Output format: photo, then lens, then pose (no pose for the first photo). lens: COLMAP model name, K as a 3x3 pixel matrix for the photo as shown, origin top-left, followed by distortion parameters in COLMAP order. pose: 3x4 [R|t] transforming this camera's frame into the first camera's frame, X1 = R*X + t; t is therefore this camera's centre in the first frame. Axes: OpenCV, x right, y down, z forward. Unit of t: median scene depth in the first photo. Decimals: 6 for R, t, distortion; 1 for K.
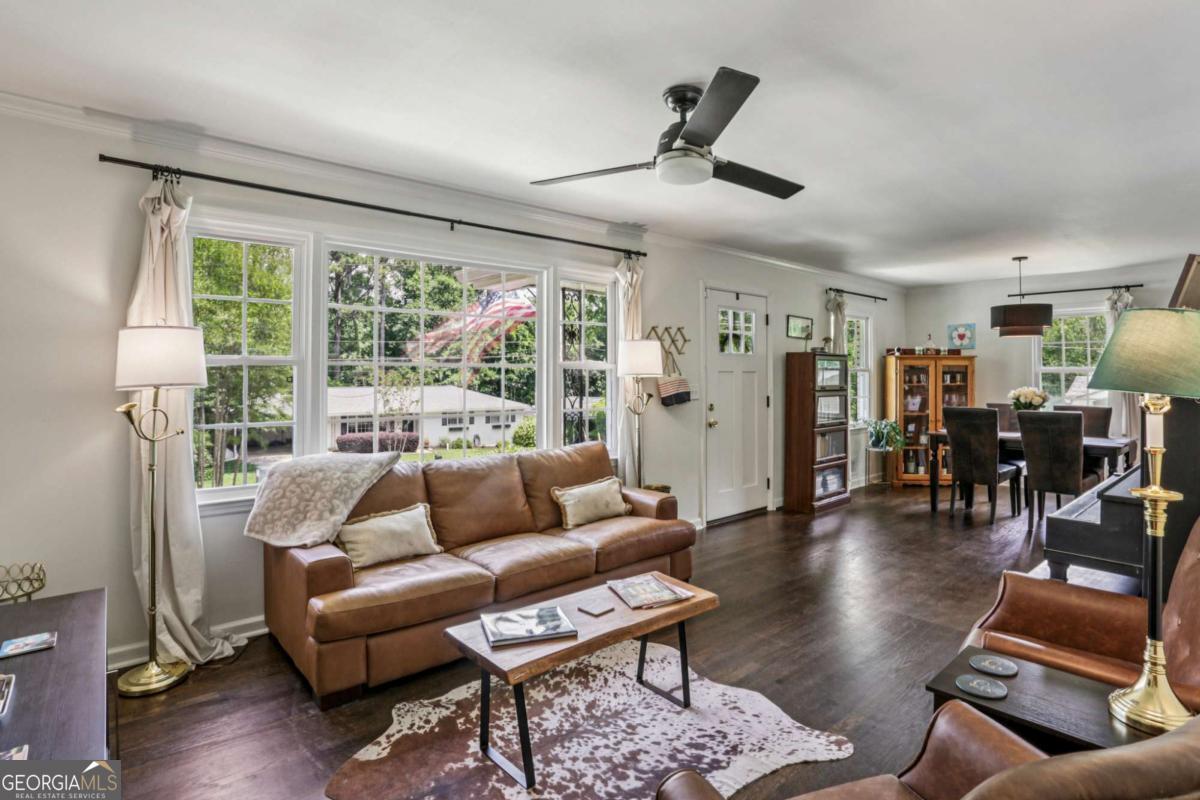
lens RADIAL K [[612.9, 0, 603.6], [0, 612.9, 368.0], [0, 0, 1]] dist [-0.080049, 0.037889]
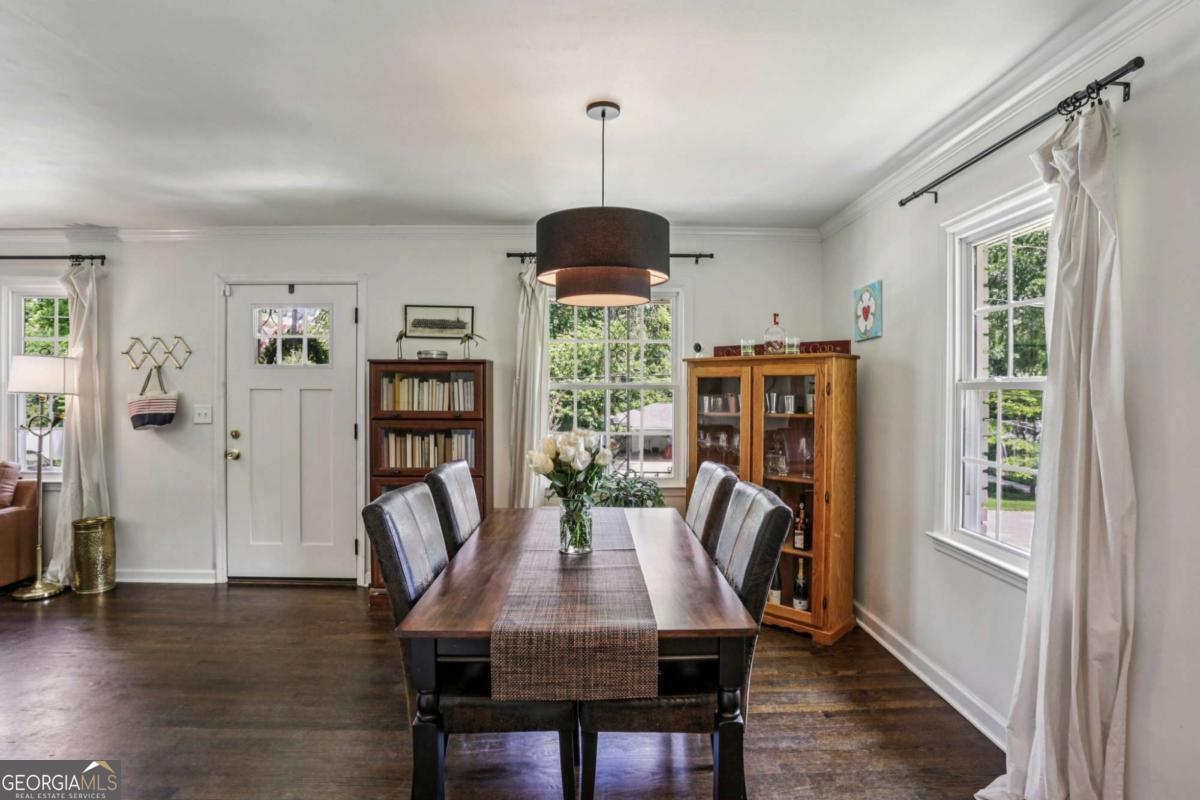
lens RADIAL K [[590.7, 0, 602.8], [0, 590.7, 397.1], [0, 0, 1]] dist [-0.064161, 0.023335]
pose [[0.767407, 0.004635, -0.641143, 2.170359], [0.003247, 0.999933, 0.011114, 0.020876], [0.641152, -0.010611, 0.767341, 1.557683]]
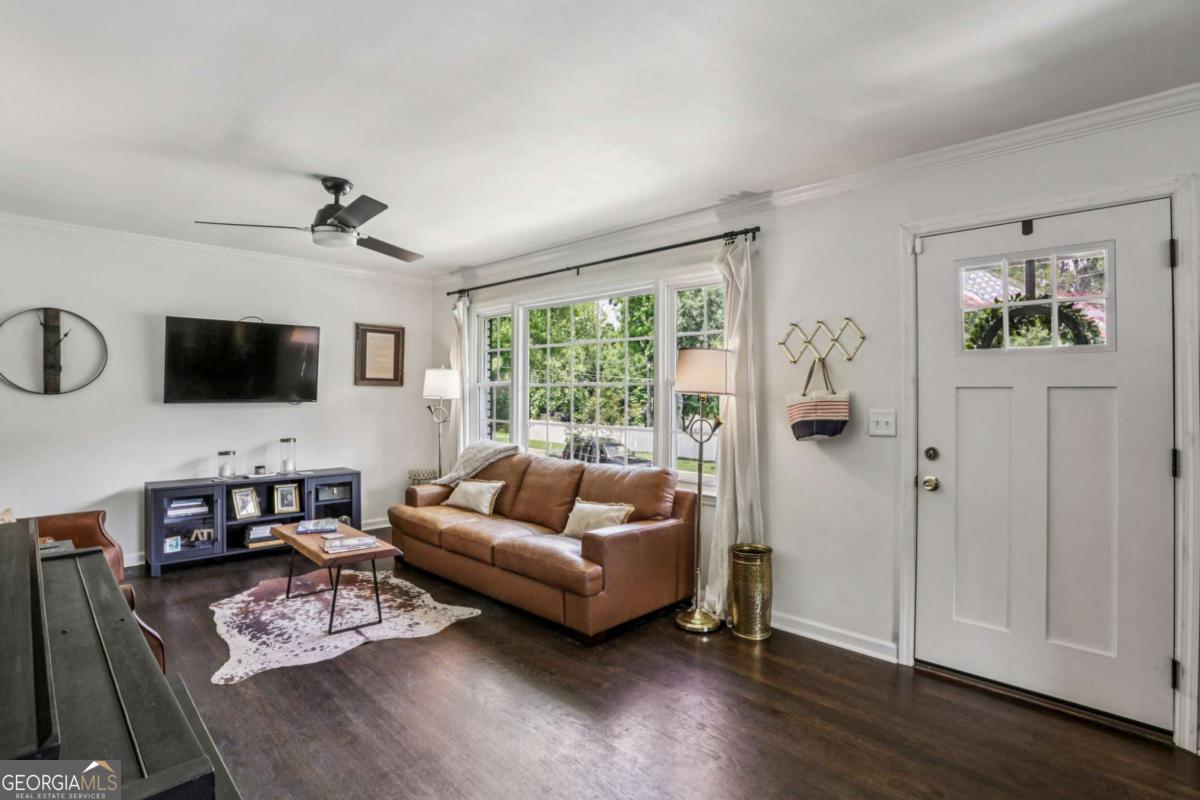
lens RADIAL K [[588.9, 0, 607.0], [0, 588.9, 384.4], [0, 0, 1]] dist [-0.077432, 0.031417]
pose [[0.081434, -0.017065, -0.996533, 1.403634], [0.003590, 0.999852, -0.016828, 0.023807], [0.996672, -0.002207, 0.081483, 1.431163]]
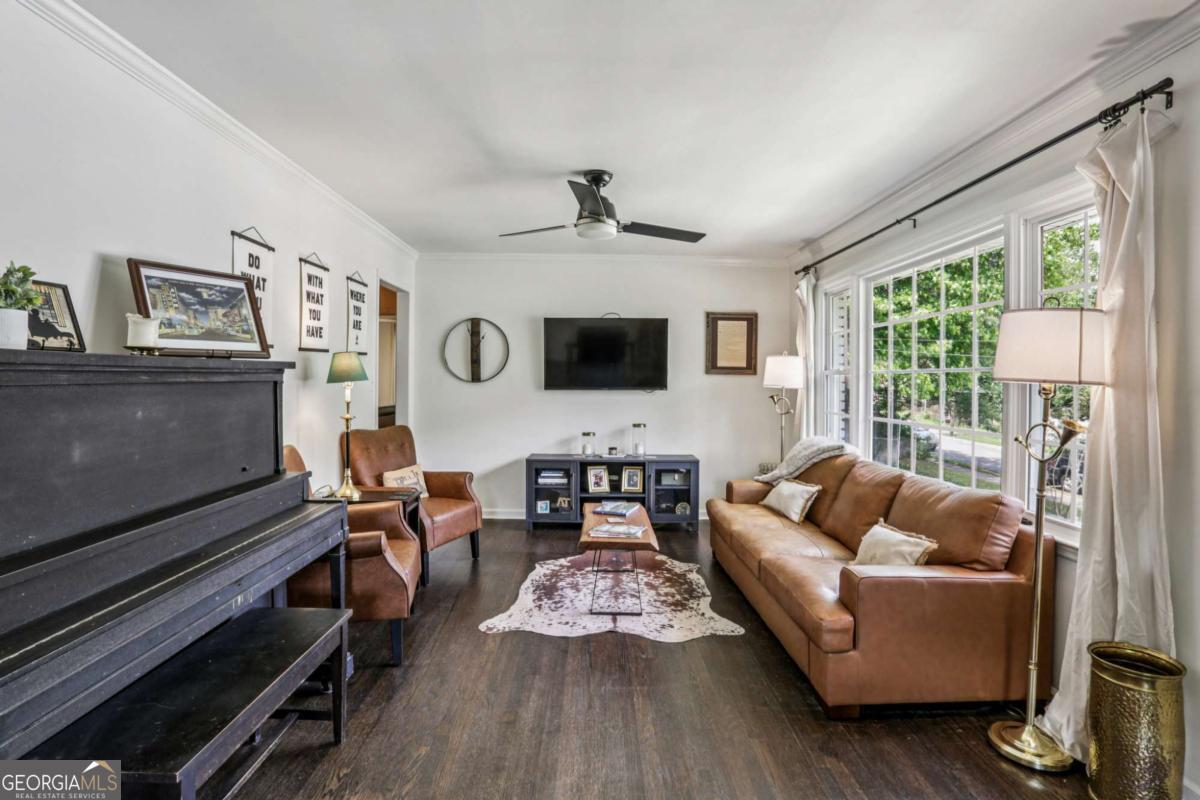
lens RADIAL K [[588.9, 0, 607.0], [0, 588.9, 384.4], [0, 0, 1]] dist [-0.077432, 0.031417]
pose [[-0.633651, -0.001746, -0.773617, 1.104564], [-0.002005, 0.999998, -0.000614, 0.027797], [0.773617, 0.001162, -0.633653, 1.781743]]
